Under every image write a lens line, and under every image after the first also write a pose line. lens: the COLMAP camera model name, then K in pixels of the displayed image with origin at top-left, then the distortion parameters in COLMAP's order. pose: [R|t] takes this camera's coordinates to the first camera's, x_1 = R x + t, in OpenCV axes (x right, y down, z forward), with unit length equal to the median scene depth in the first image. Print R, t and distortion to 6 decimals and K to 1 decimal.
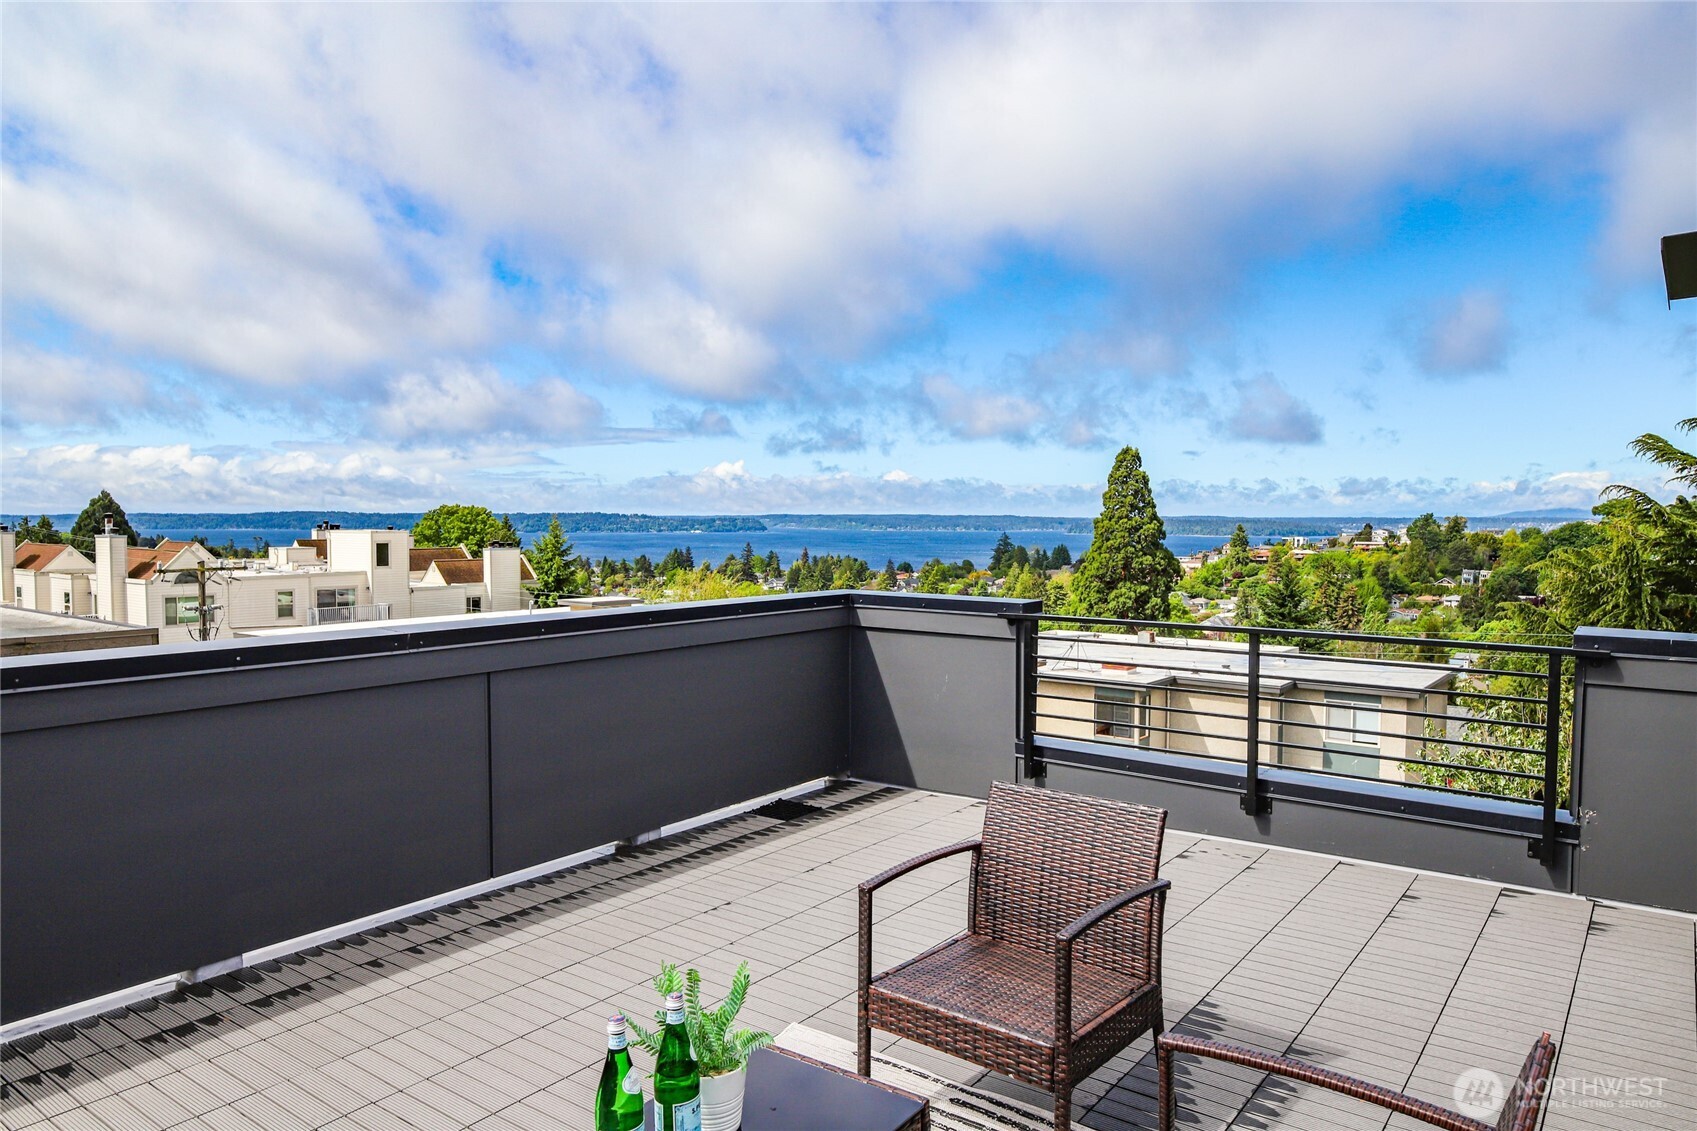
lens RADIAL K [[1097.4, 0, 848.5], [0, 1097.4, 565.5], [0, 0, 1]] dist [0.037712, -0.047919]
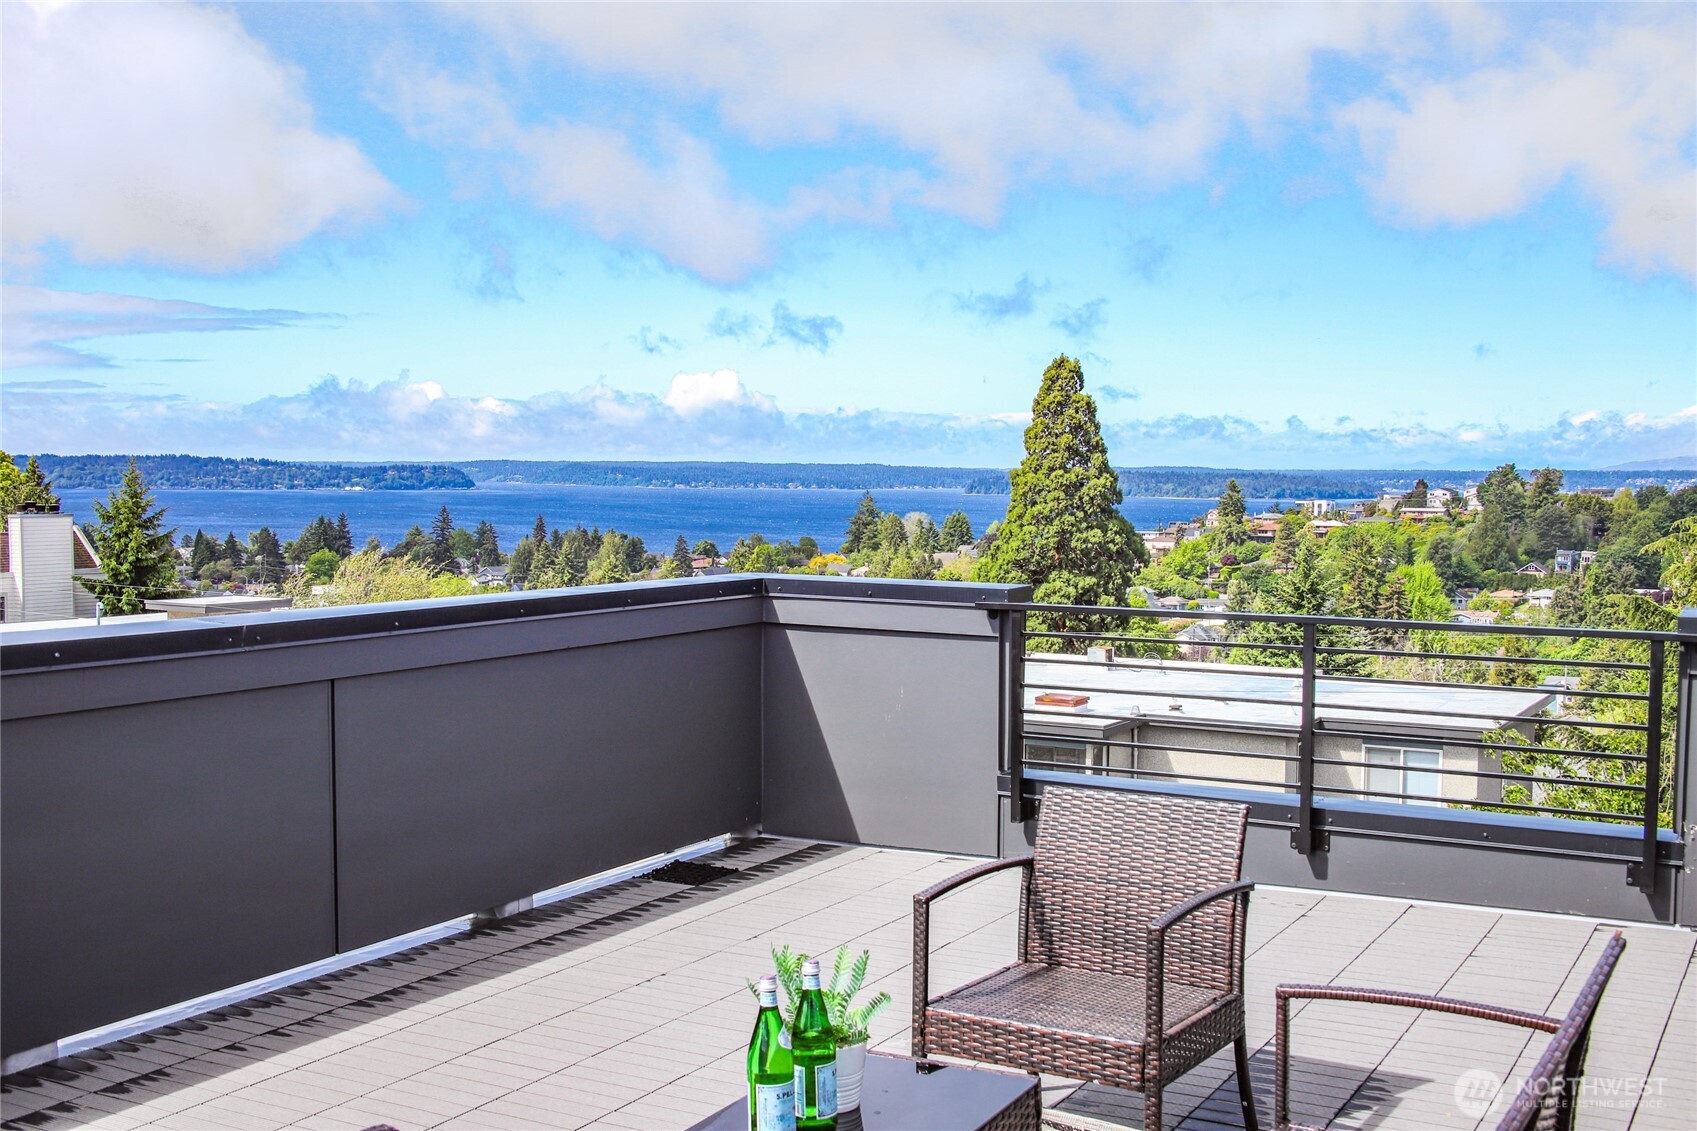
lens RADIAL K [[1800.0, 0, 841.8], [0, 1800.0, 563.9], [0, 0, 1]] dist [-0.039878, 0.048212]
pose [[0.991897, -0.001687, 0.127035, -0.124223], [0.000351, 0.999944, 0.010533, 0.005137], [-0.127045, -0.010403, 0.991842, -0.224721]]
